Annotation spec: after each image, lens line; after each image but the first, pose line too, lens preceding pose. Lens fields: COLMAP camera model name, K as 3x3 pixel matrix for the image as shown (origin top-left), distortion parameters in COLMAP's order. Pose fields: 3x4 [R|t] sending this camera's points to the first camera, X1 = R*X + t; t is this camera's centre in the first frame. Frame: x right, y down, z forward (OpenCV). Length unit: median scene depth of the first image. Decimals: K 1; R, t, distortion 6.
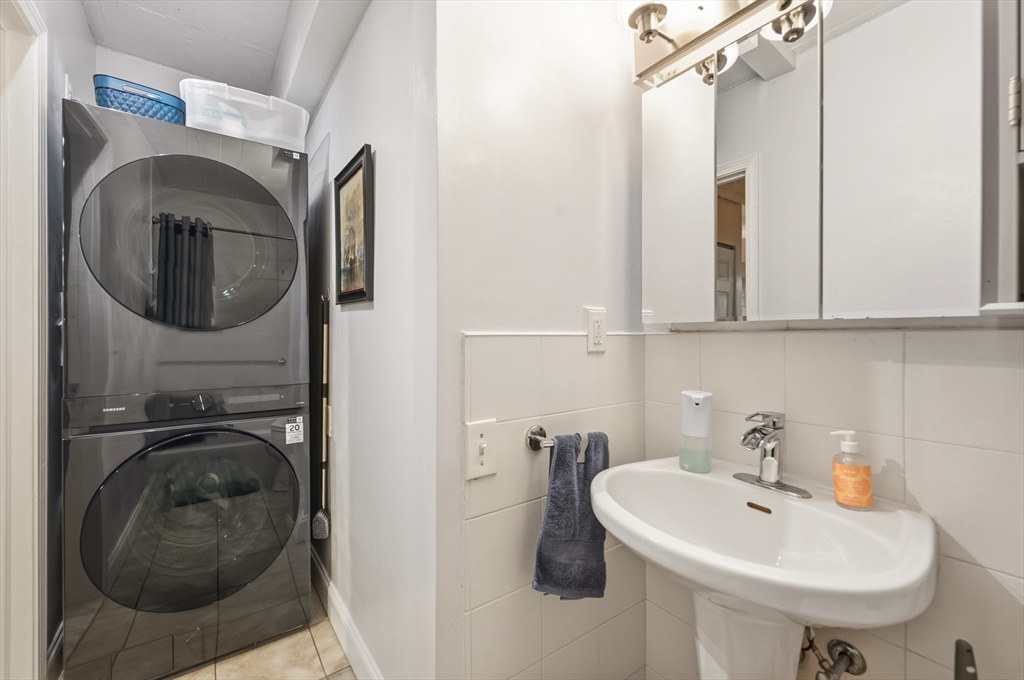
lens RADIAL K [[409.7, 0, 512.5], [0, 409.7, 339.7], [0, 0, 1]] dist [-0.002263, 0.000023]
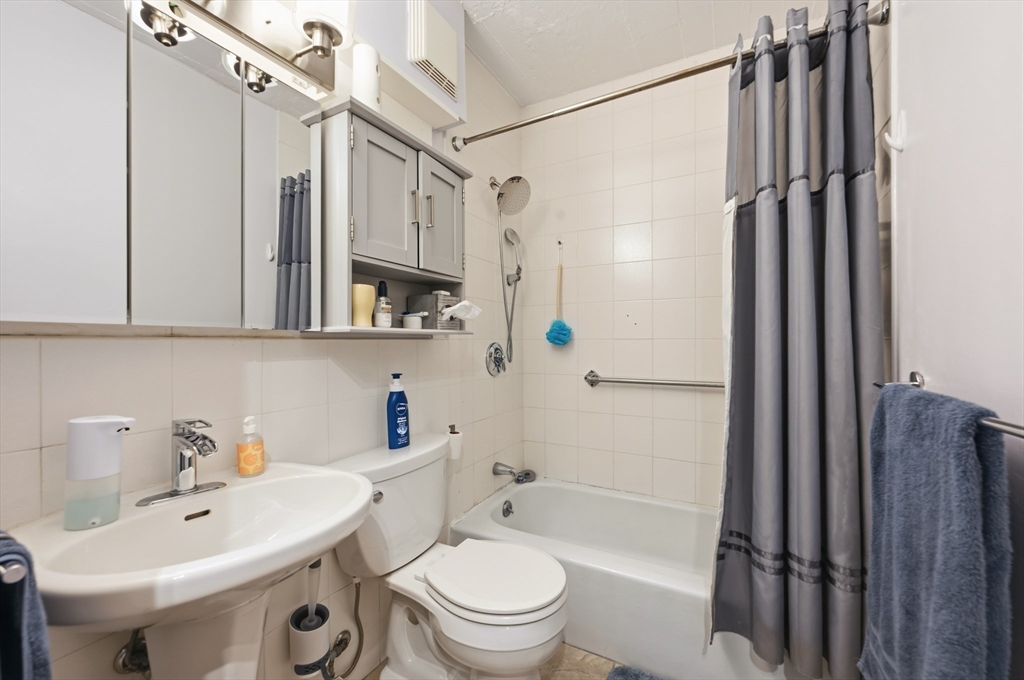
lens RADIAL K [[409.7, 0, 512.0], [0, 409.7, 339.7], [0, 0, 1]] dist [-0.002263, 0.000023]
pose [[-0.412678, 0.011797, 0.910801, -0.584988], [0.008554, 0.999922, -0.009076, 0.000375], [-0.910837, 0.004046, -0.412747, 0.670647]]
